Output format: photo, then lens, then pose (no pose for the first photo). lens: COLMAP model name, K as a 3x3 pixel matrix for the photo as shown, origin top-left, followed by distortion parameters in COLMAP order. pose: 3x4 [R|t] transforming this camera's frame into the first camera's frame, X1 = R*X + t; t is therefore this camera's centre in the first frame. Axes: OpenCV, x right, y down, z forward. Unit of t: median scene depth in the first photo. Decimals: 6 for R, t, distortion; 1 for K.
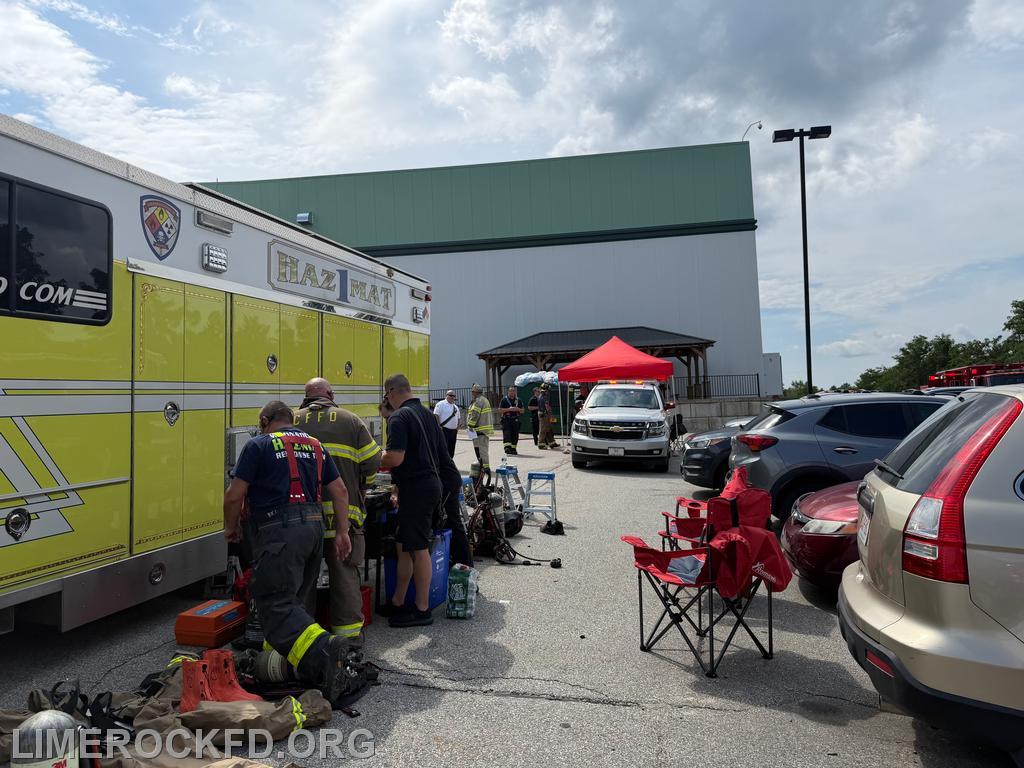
lens RADIAL K [[730.4, 0, 505.7], [0, 730.4, 368.9], [0, 0, 1]] dist [0.043745, -0.004684]
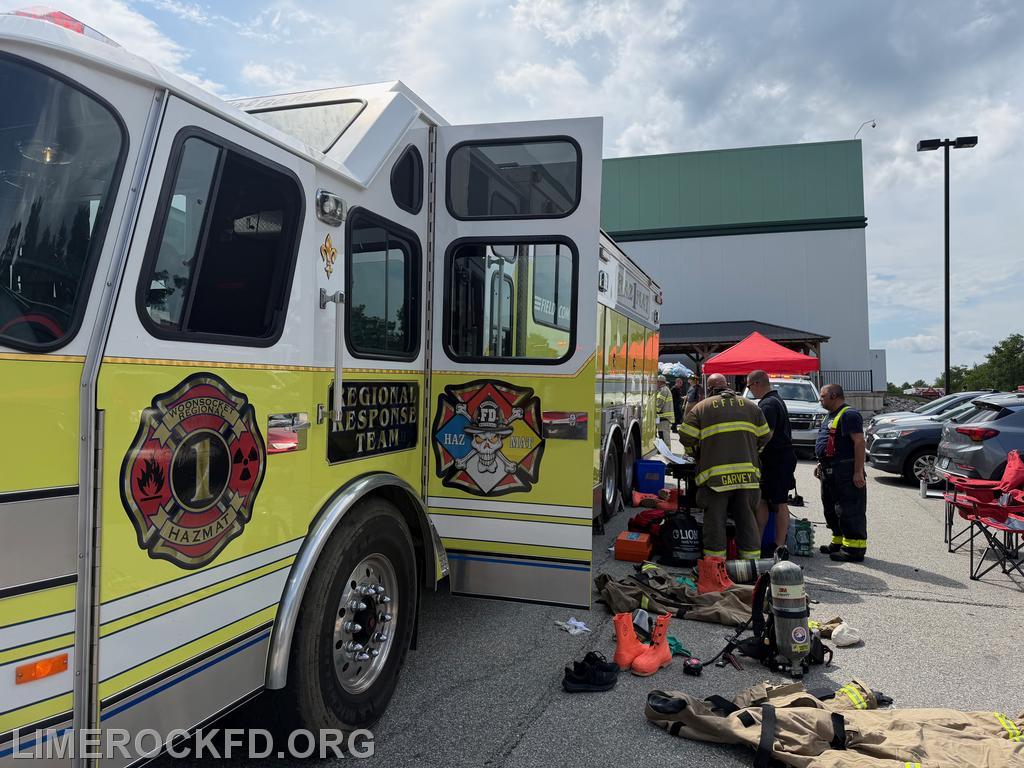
lens RADIAL K [[733.1, 0, 508.7], [0, 733.1, 369.5], [0, 0, 1]] dist [0.048643, -0.036370]
pose [[0.997658, 0.025368, -0.063518, -0.093014], [-0.024163, 0.999515, 0.019669, -0.001729], [0.063987, -0.018088, 0.997787, -0.064213]]
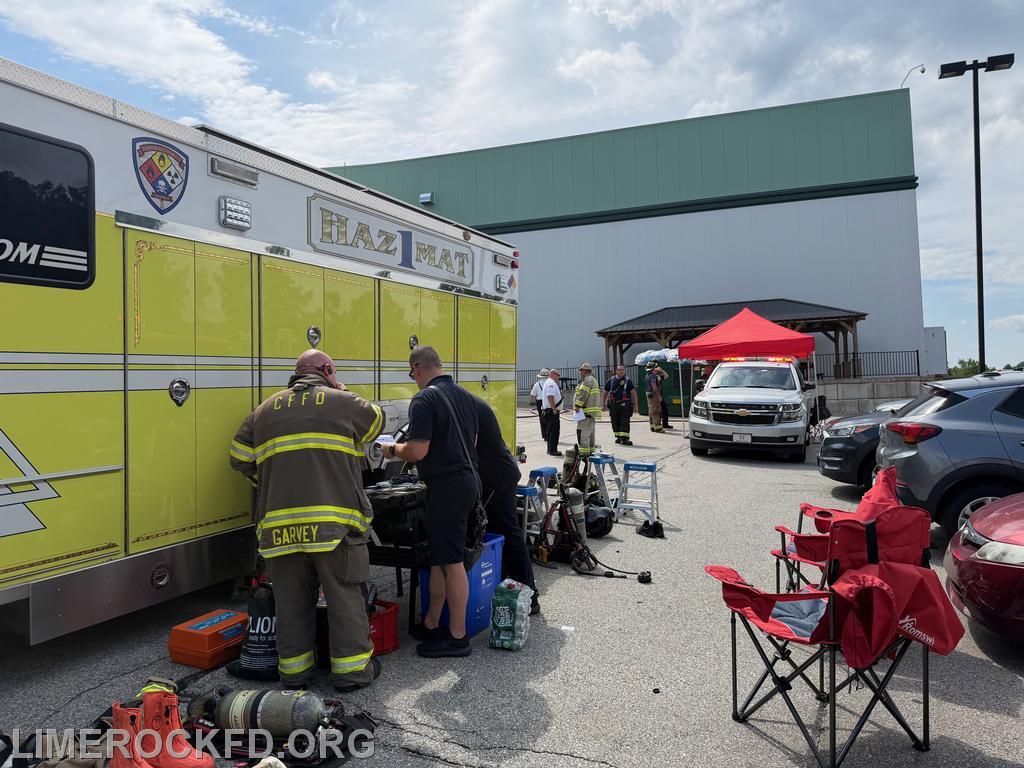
lens RADIAL K [[729.7, 0, 506.5], [0, 729.7, 373.2], [0, 0, 1]] dist [0.046449, -0.038906]
pose [[0.984373, 0.000011, -0.176093, 0.013829], [0.005765, 0.999462, 0.032289, 0.002187], [0.175999, -0.032800, 0.983844, 0.038400]]
